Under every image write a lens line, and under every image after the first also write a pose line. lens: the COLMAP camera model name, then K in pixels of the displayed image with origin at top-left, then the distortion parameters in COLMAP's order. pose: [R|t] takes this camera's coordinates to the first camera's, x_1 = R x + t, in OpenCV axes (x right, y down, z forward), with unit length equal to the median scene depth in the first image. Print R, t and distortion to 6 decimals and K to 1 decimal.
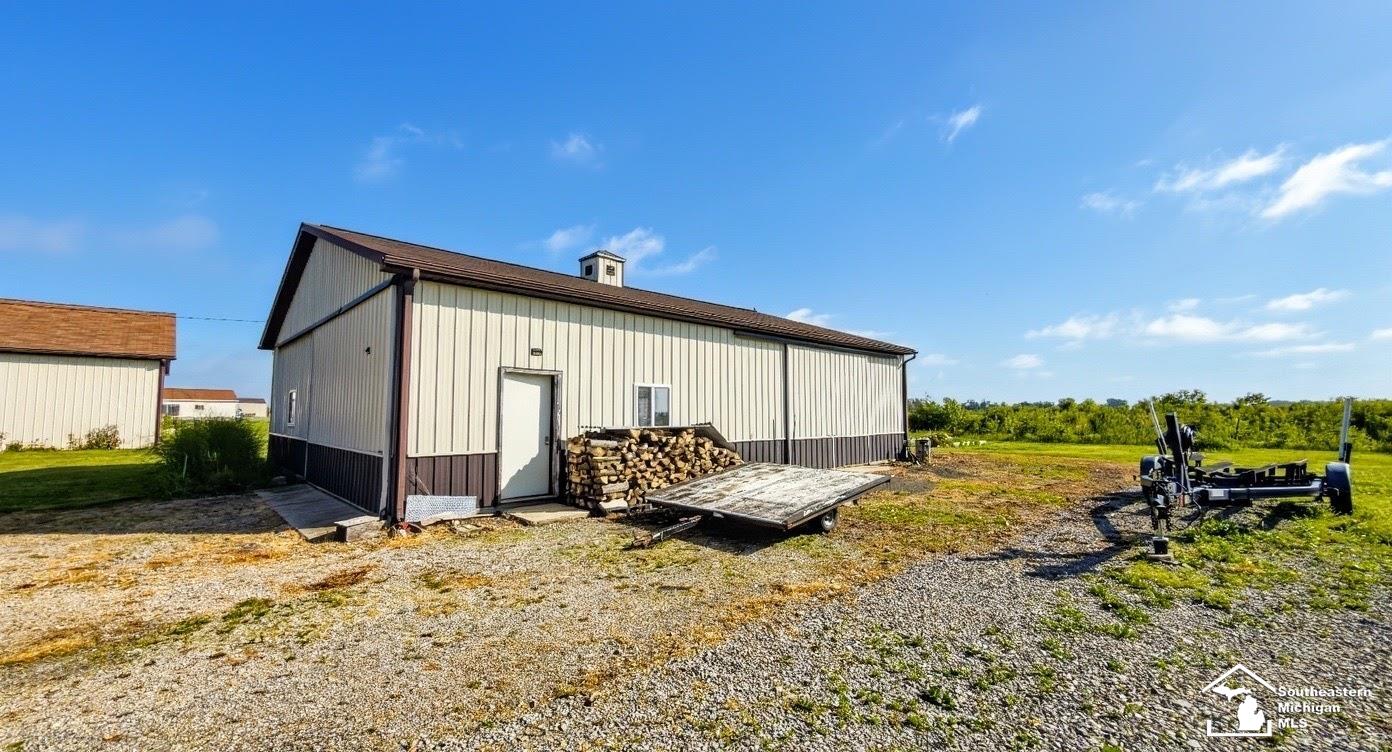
lens RADIAL K [[554.6, 0, 691.7], [0, 554.6, 383.8], [0, 0, 1]] dist [-0.000099, 0.000026]
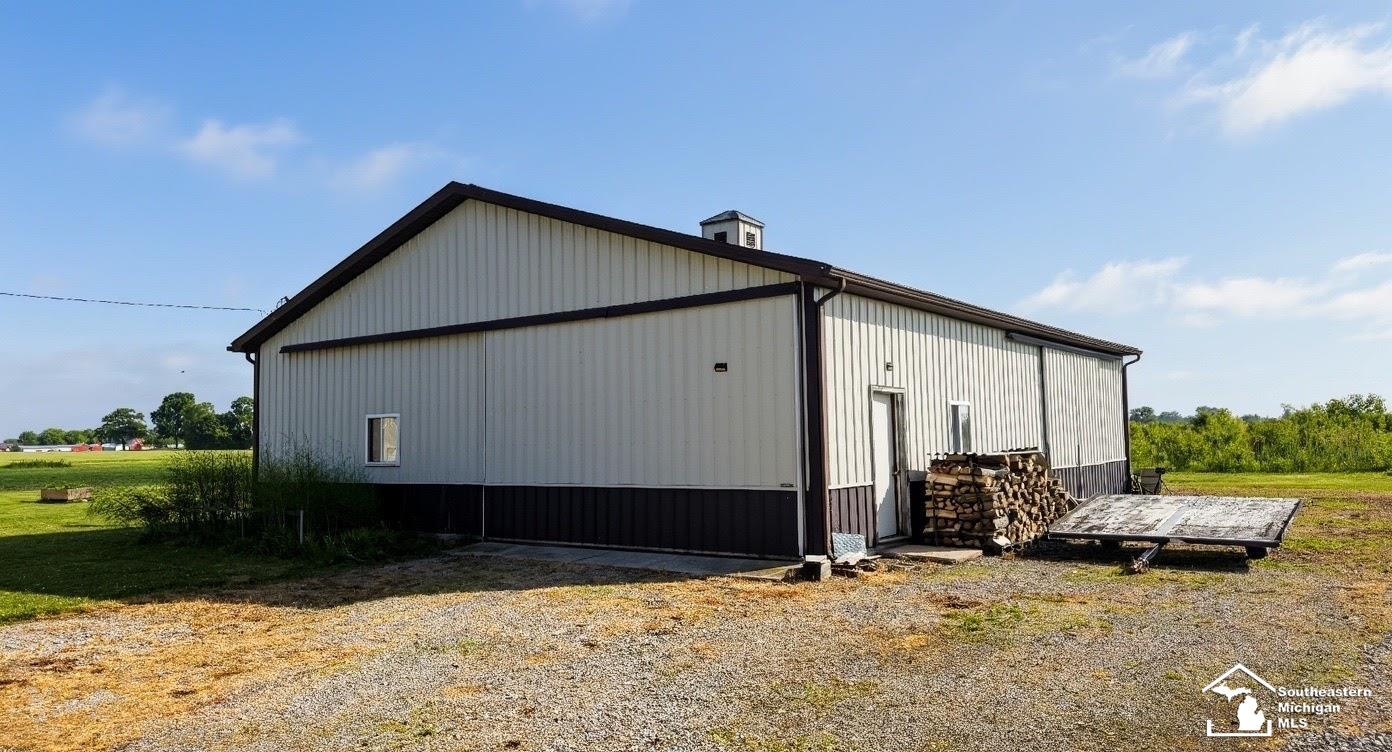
lens RADIAL K [[961.4, 0, 696.0], [0, 961.4, 376.0], [0, 0, 1]] dist [0.001572, 0.000058]
pose [[0.987888, -0.006503, 0.155034, -0.785440], [0.008523, 0.999887, -0.012369, -0.027225], [-0.154936, 0.013541, 0.987832, -0.398159]]
